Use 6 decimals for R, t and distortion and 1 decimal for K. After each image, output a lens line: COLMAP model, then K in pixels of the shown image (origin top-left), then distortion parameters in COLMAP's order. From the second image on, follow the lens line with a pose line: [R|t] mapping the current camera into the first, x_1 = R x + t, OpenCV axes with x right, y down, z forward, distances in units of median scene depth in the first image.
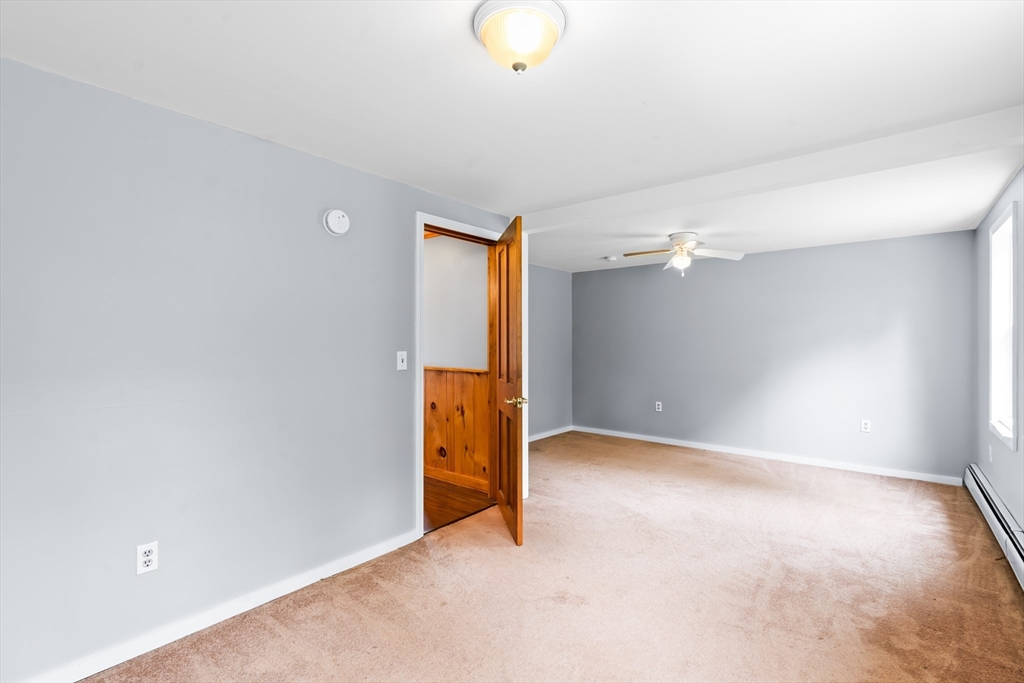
lens RADIAL K [[469.1, 0, 513.9], [0, 469.1, 340.5], [0, 0, 1]] dist [-0.000418, 0.000206]
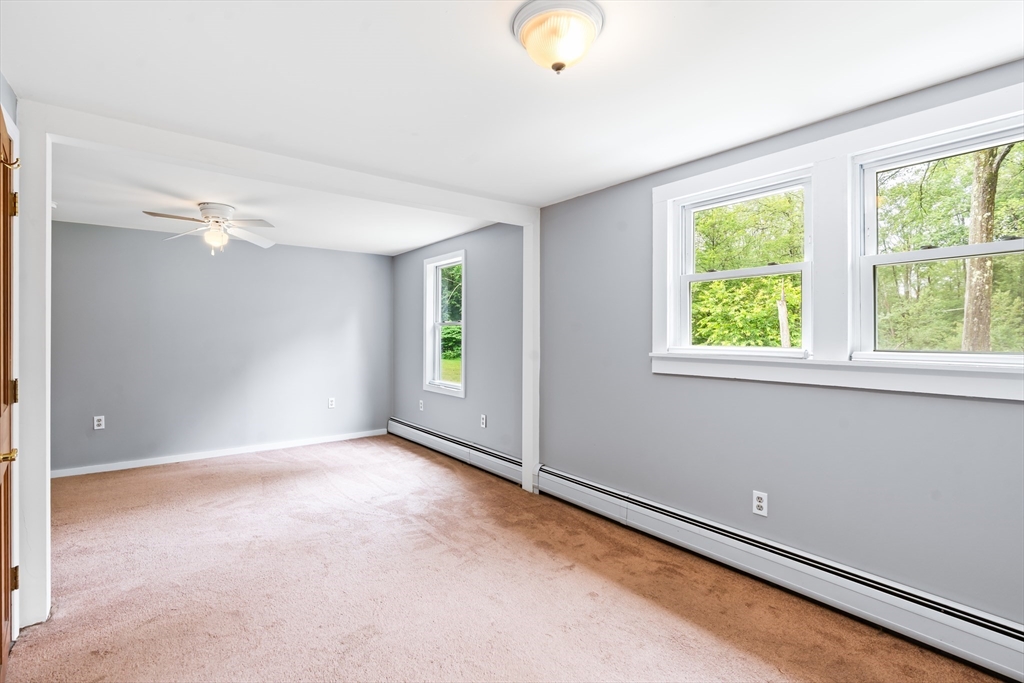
lens RADIAL K [[469.1, 0, 511.1], [0, 469.1, 338.7], [0, 0, 1]] dist [-0.000418, 0.000206]
pose [[0.231557, -0.011617, 0.972752, -0.451754], [-0.002131, 0.999920, 0.012449, 0.001249], [-0.972819, -0.004956, 0.231513, 0.384413]]
